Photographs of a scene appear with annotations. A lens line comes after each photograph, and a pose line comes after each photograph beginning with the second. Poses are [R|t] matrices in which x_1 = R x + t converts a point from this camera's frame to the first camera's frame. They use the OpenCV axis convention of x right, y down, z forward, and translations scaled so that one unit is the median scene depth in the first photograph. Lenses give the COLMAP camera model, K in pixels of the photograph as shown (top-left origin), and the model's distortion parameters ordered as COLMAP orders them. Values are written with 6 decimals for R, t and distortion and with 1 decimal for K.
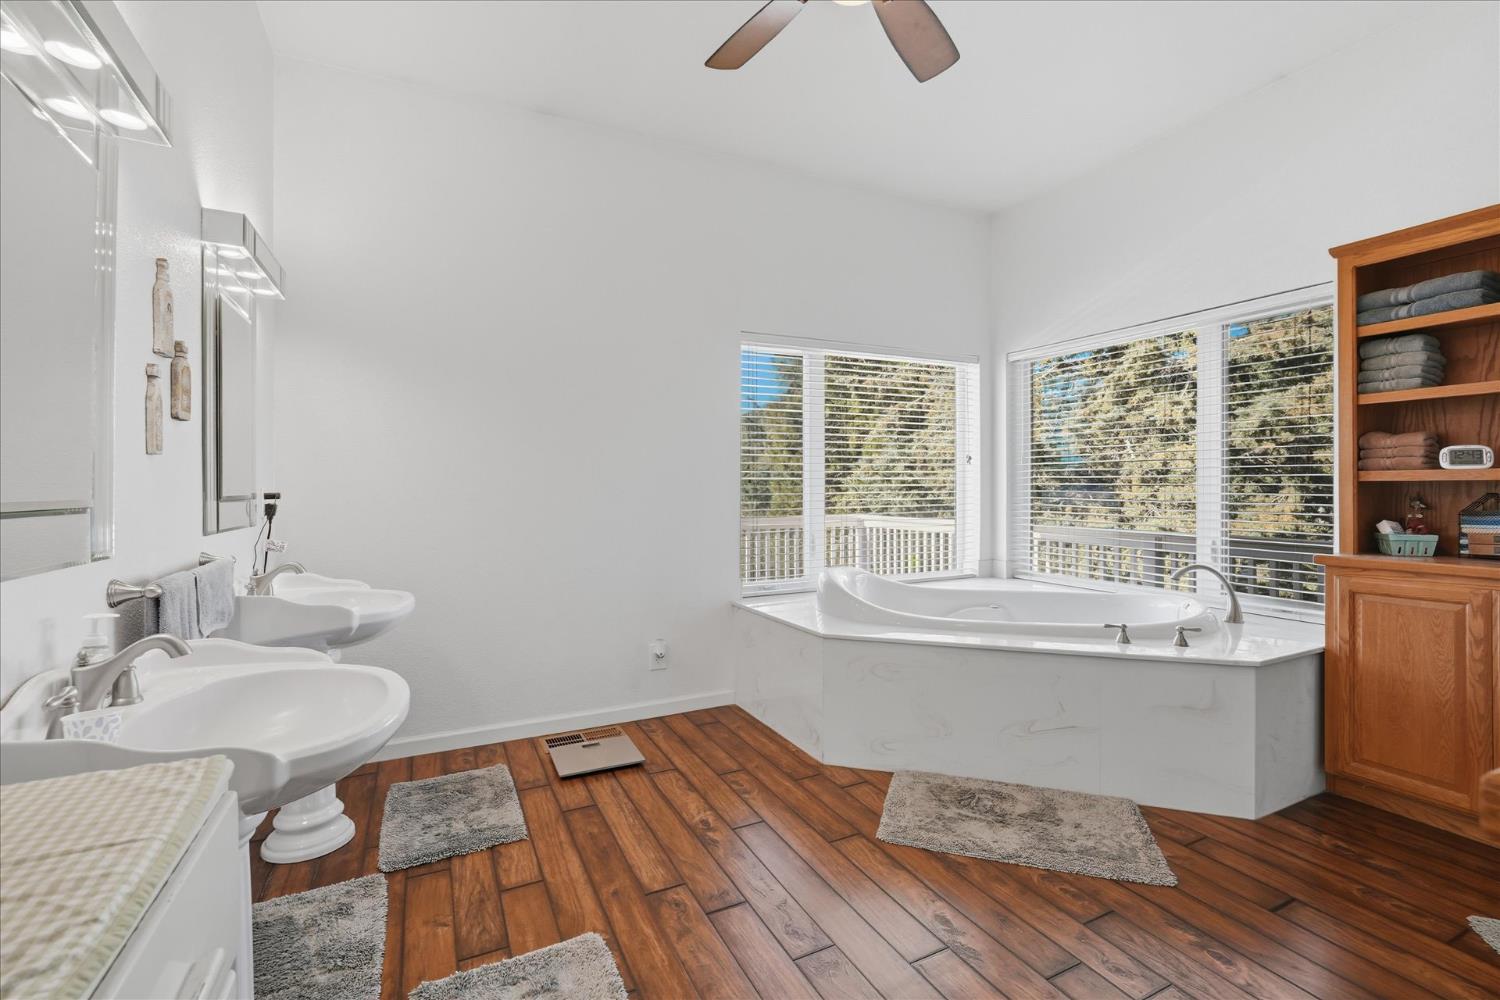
lens RADIAL K [[660.7, 0, 752.0], [0, 660.7, 492.3], [0, 0, 1]] dist [-0.000288, 0.000272]
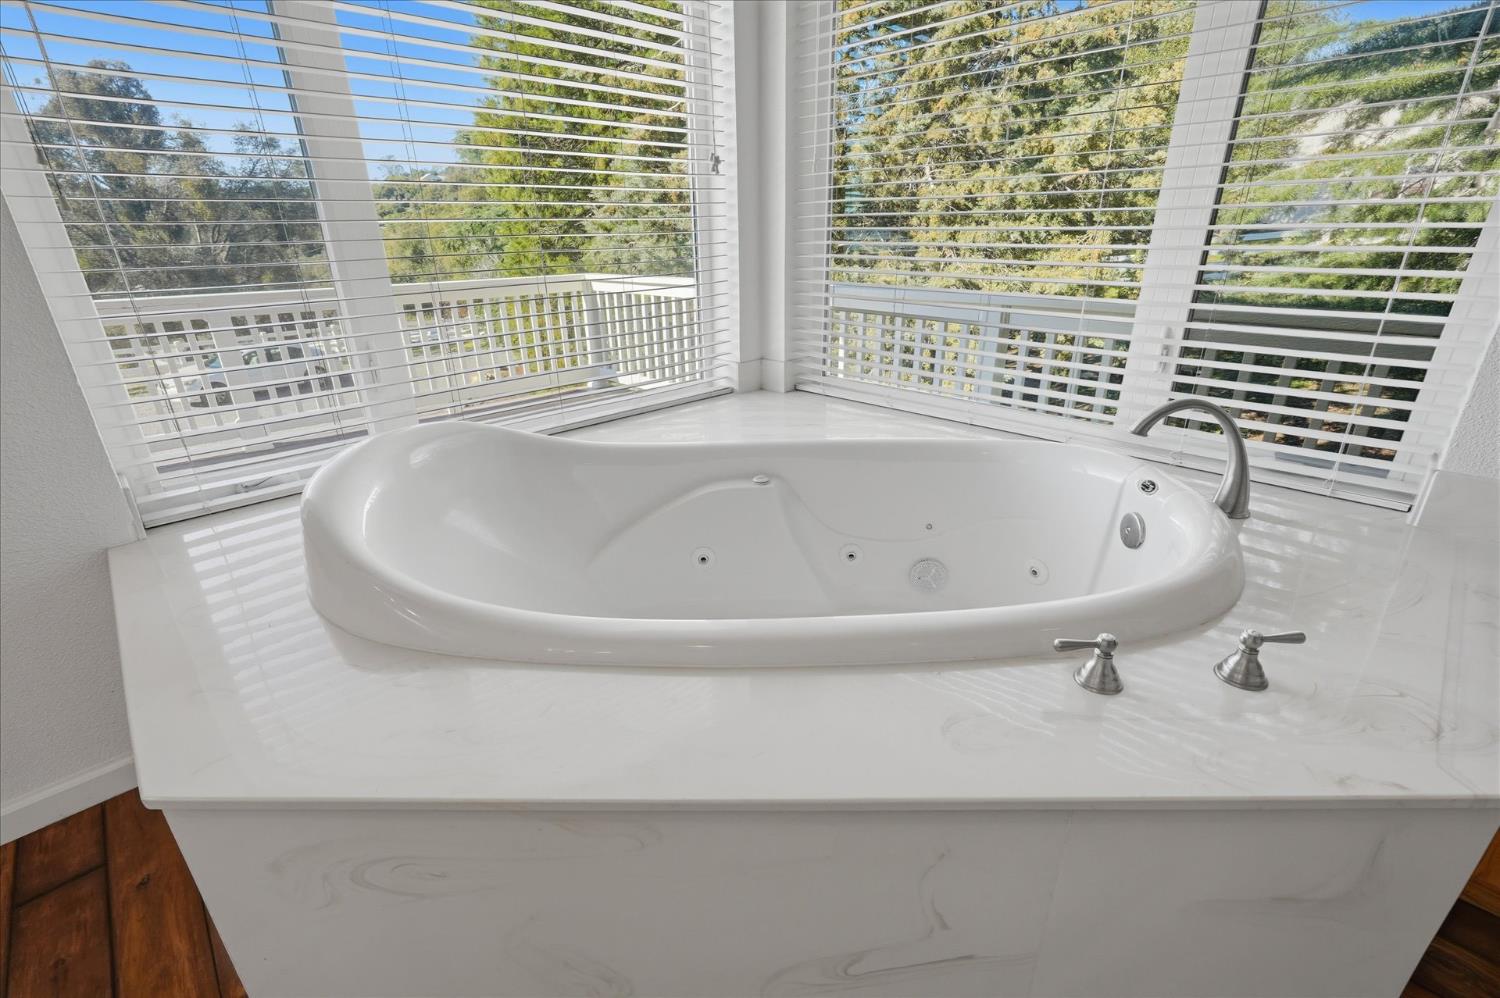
lens RADIAL K [[660.7, 0, 752.0], [0, 660.7, 491.3], [0, 0, 1]] dist [-0.000288, 0.000272]
pose [[0.948770, -0.124446, 0.290427, 0.092448], [0.012700, 0.933448, 0.358487, 0.001747], [-0.315711, -0.336434, 0.887208, 0.240256]]
